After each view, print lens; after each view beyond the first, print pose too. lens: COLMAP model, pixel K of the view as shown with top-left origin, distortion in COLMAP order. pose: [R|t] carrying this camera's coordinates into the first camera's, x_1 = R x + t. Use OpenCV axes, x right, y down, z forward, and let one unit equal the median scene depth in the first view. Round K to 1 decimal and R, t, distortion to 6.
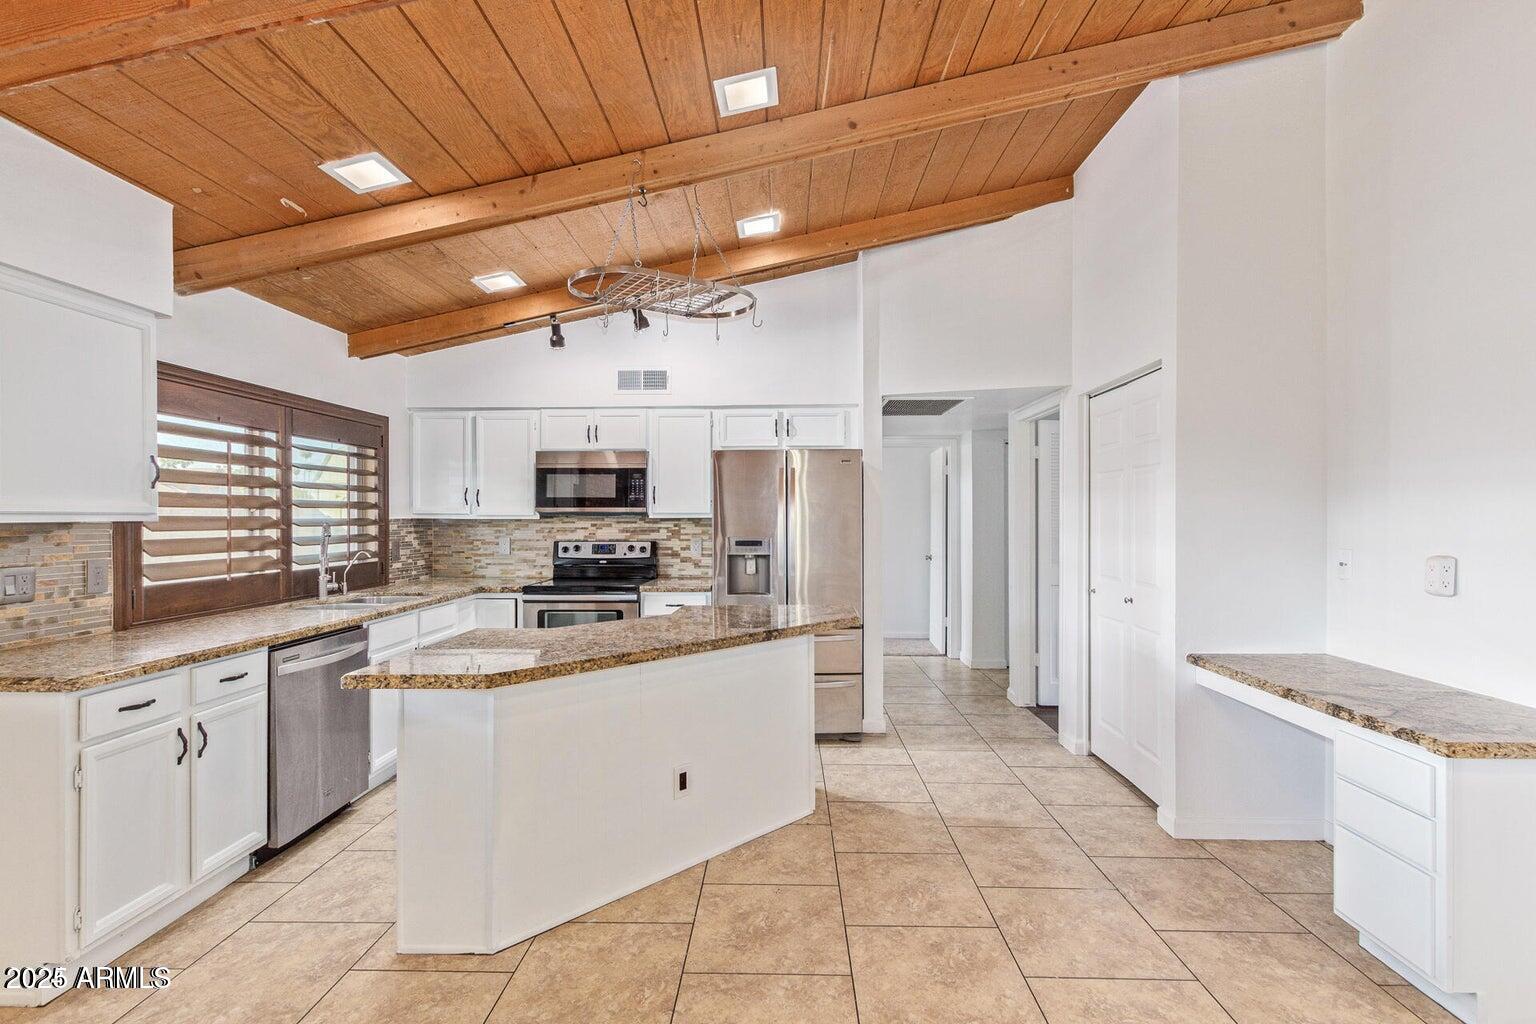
lens RADIAL K [[704.2, 0, 768.7], [0, 704.2, 518.9], [0, 0, 1]] dist [0.005617, -0.000731]
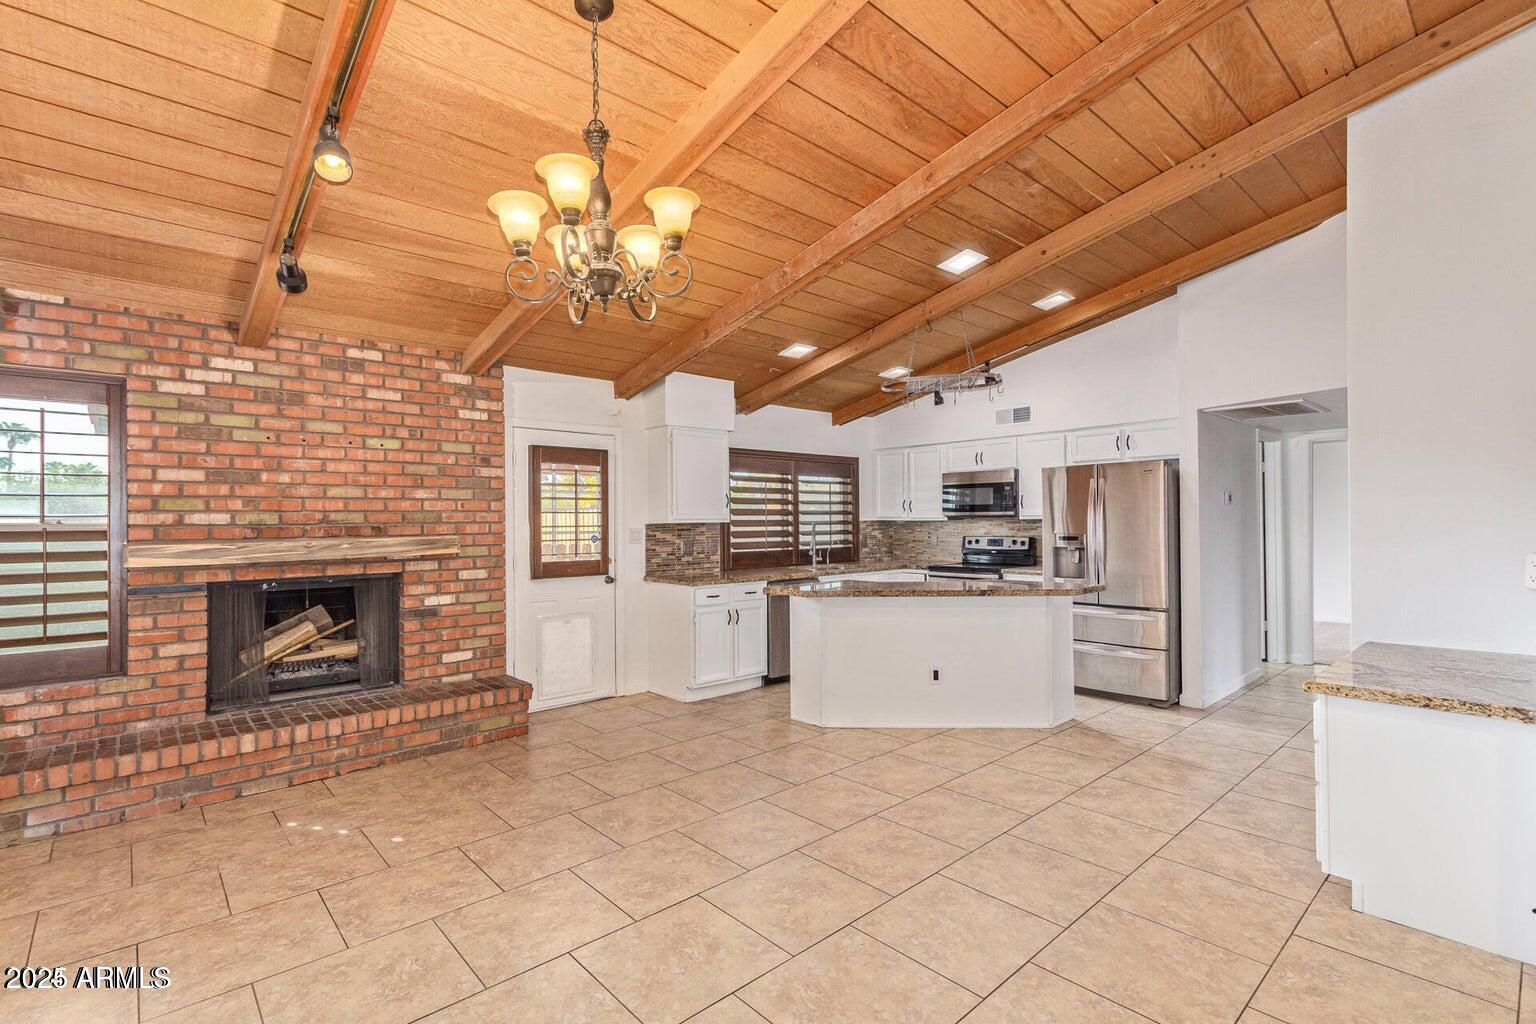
lens RADIAL K [[704.2, 0, 763.4], [0, 704.2, 515.1], [0, 0, 1]] dist [0.005617, -0.000731]
pose [[0.690589, -0.010968, -0.723164, 0.566253], [0.004988, 0.999933, -0.010403, 0.003125], [0.723230, 0.003577, 0.690598, -0.323025]]
